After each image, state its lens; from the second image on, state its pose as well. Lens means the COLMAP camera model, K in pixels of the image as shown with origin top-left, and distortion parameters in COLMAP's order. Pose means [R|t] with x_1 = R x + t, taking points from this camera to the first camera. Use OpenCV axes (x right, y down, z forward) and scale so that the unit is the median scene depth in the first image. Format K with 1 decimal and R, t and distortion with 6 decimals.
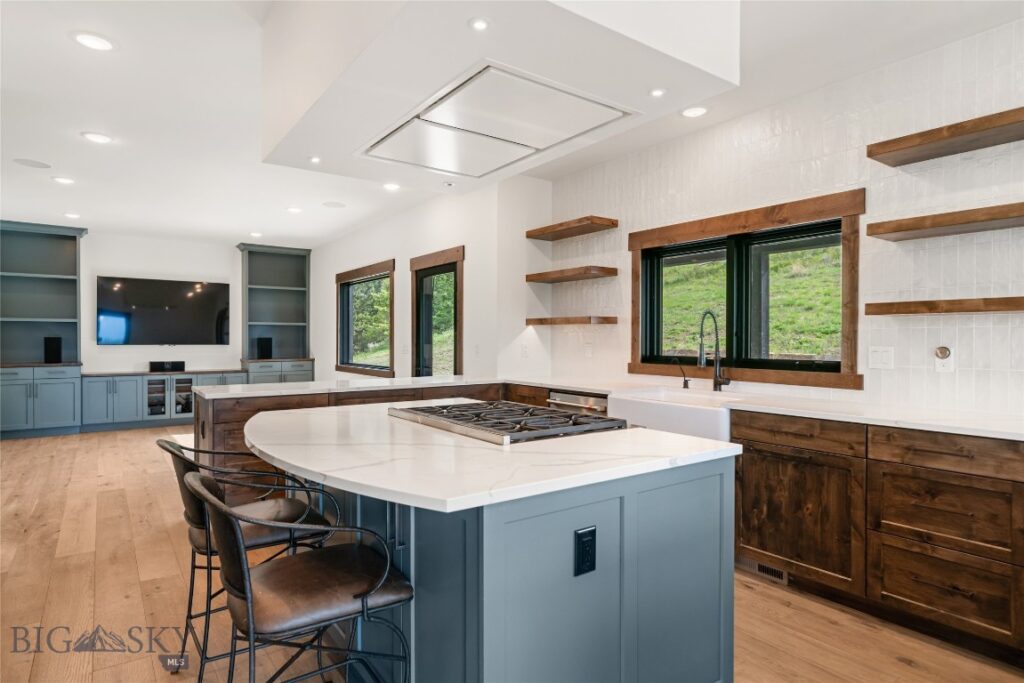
lens RADIAL K [[573.0, 0, 512.5], [0, 573.0, 344.7], [0, 0, 1]] dist [0.000342, -0.000149]
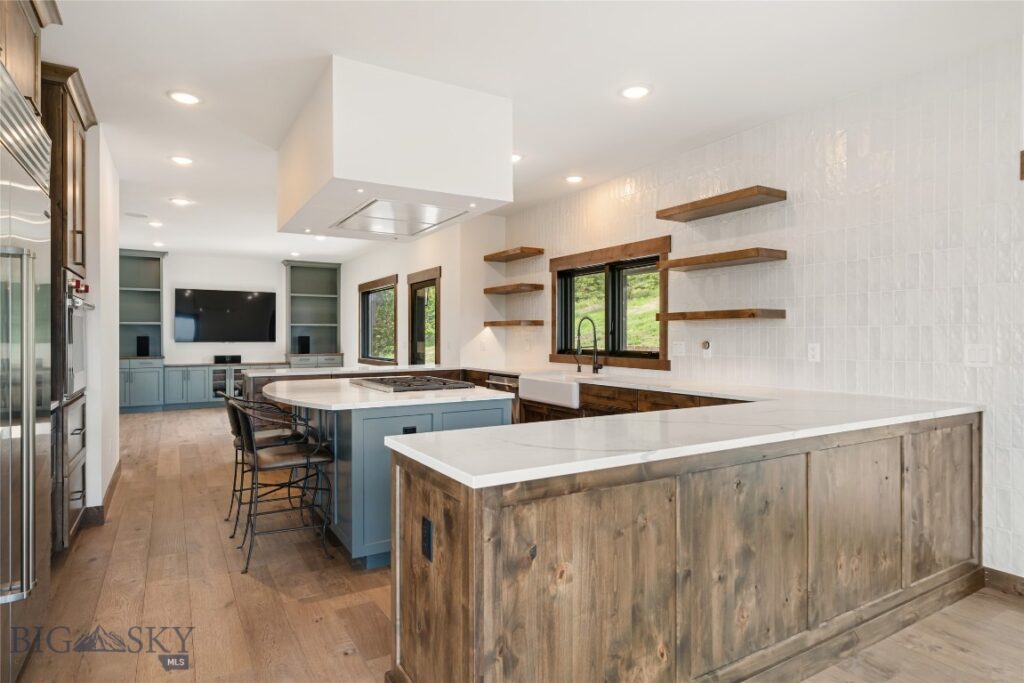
lens RADIAL K [[567.2, 0, 512.0], [0, 567.2, 341.5], [0, 0, 1]] dist [-0.002118, -0.000393]
pose [[0.996671, -0.001583, -0.081516, 0.139615], [0.001442, 0.999997, -0.001789, 0.002180], [0.081518, 0.001665, 0.996670, -0.217997]]
